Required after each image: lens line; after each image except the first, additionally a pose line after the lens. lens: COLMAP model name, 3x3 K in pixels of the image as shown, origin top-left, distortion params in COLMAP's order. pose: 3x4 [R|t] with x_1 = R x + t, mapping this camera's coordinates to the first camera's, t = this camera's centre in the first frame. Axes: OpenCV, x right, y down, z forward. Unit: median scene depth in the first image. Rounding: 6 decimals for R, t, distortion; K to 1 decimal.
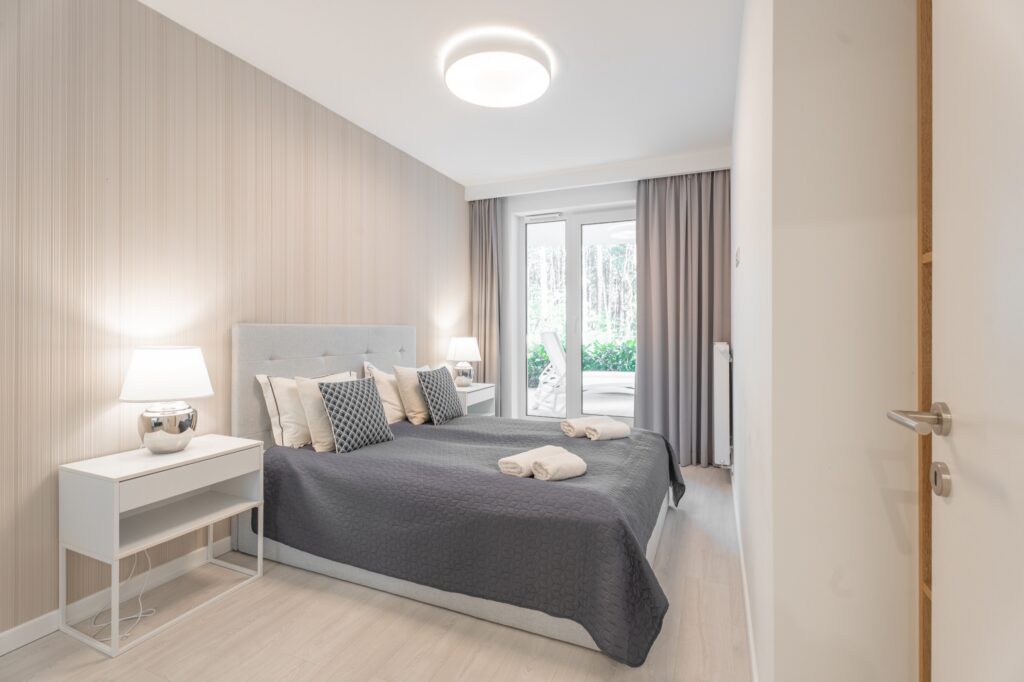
lens RADIAL K [[458.2, 0, 512.7], [0, 458.2, 332.7], [0, 0, 1]] dist [0.000428, -0.000057]
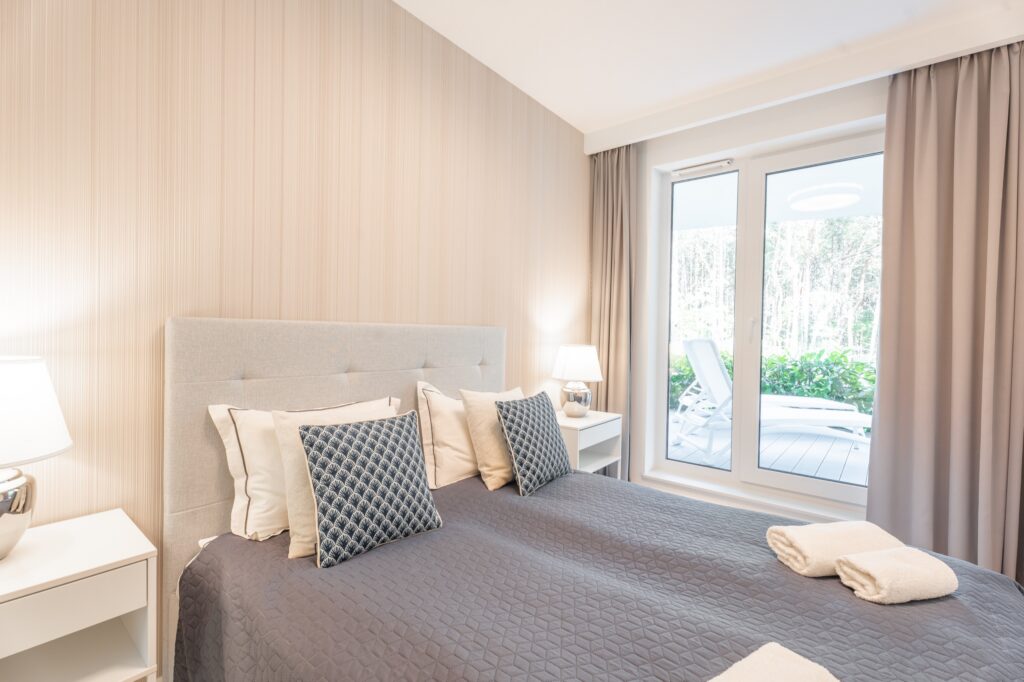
lens RADIAL K [[458.2, 0, 512.7], [0, 458.2, 332.7], [0, 0, 1]] dist [0.000428, -0.000057]
pose [[0.964361, 0.018169, -0.263964, -0.025681], [-0.020695, 0.999763, -0.006792, -0.003391], [0.263778, 0.012013, 0.964509, 0.411012]]
